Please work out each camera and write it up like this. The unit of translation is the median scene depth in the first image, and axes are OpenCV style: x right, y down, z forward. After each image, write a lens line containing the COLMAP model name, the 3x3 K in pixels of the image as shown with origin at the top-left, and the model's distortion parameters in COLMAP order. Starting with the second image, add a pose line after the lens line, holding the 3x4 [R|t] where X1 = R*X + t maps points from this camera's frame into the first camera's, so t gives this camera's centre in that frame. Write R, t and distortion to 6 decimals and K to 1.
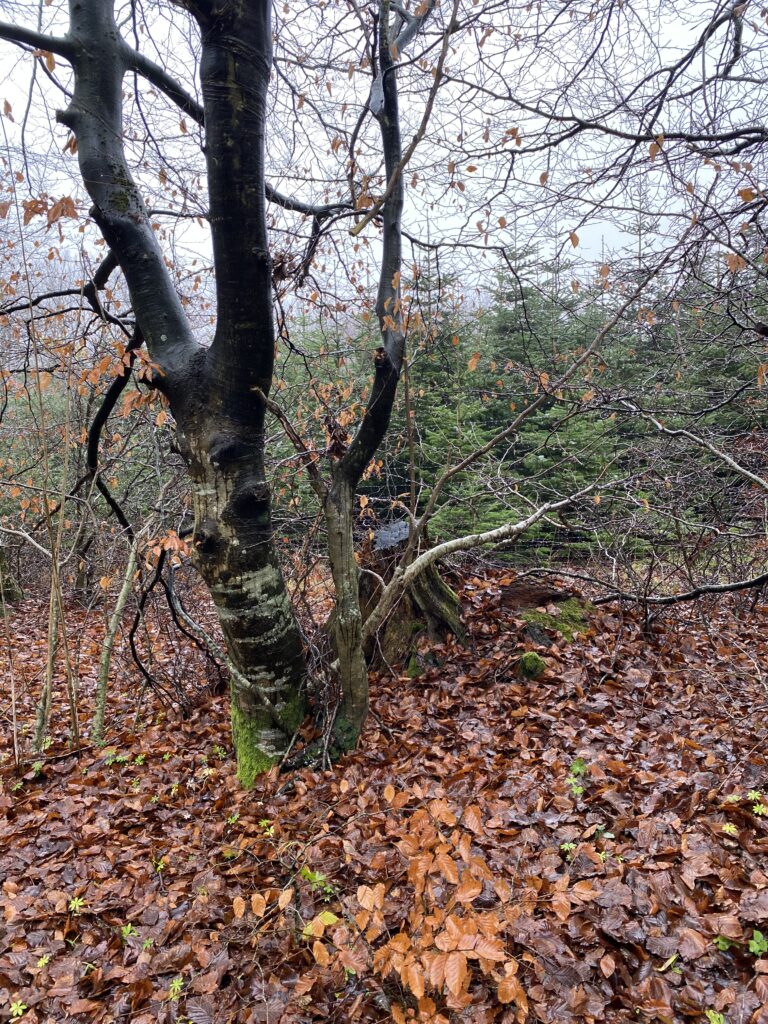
lens RADIAL K [[793.5, 0, 384.0], [0, 793.5, 512.0], [0, 0, 1]] dist [0.097998, -0.136110]
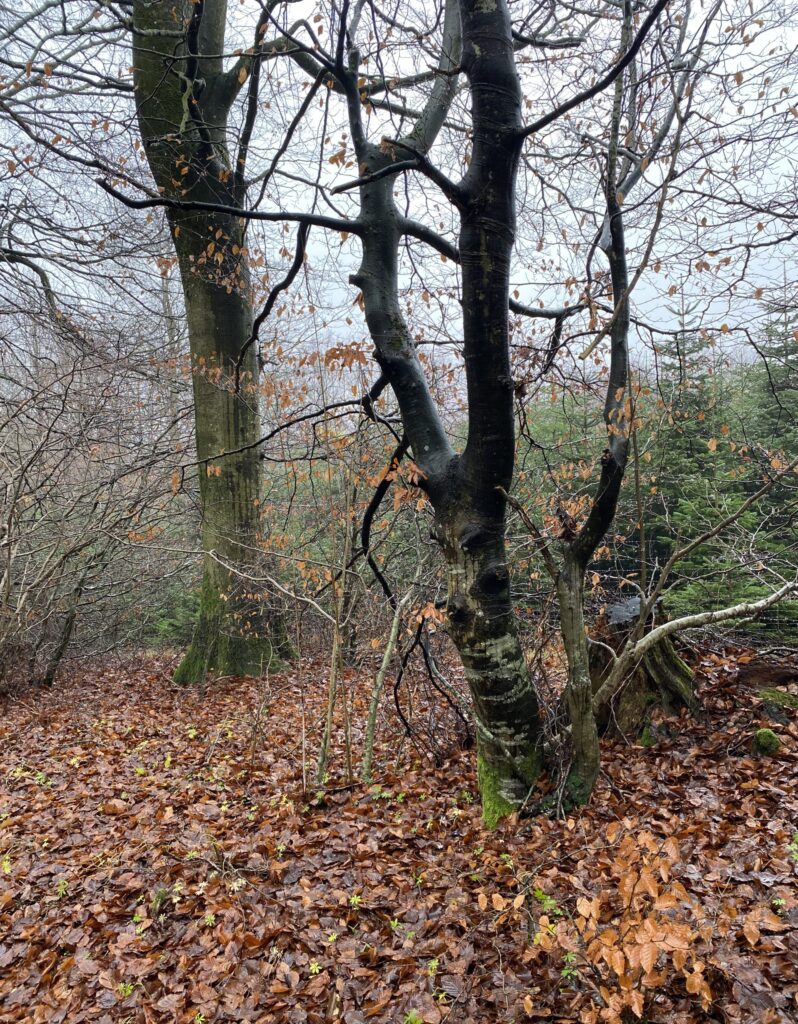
lens RADIAL K [[851.5, 0, 399.0], [0, 851.5, 512.0], [0, 0, 1]] dist [0.023265, -0.007983]
pose [[0.959977, -0.006411, -0.280005, 0.049841], [-0.015374, 0.997025, -0.075536, -0.014454], [0.279656, 0.076818, 0.957022, -0.246831]]
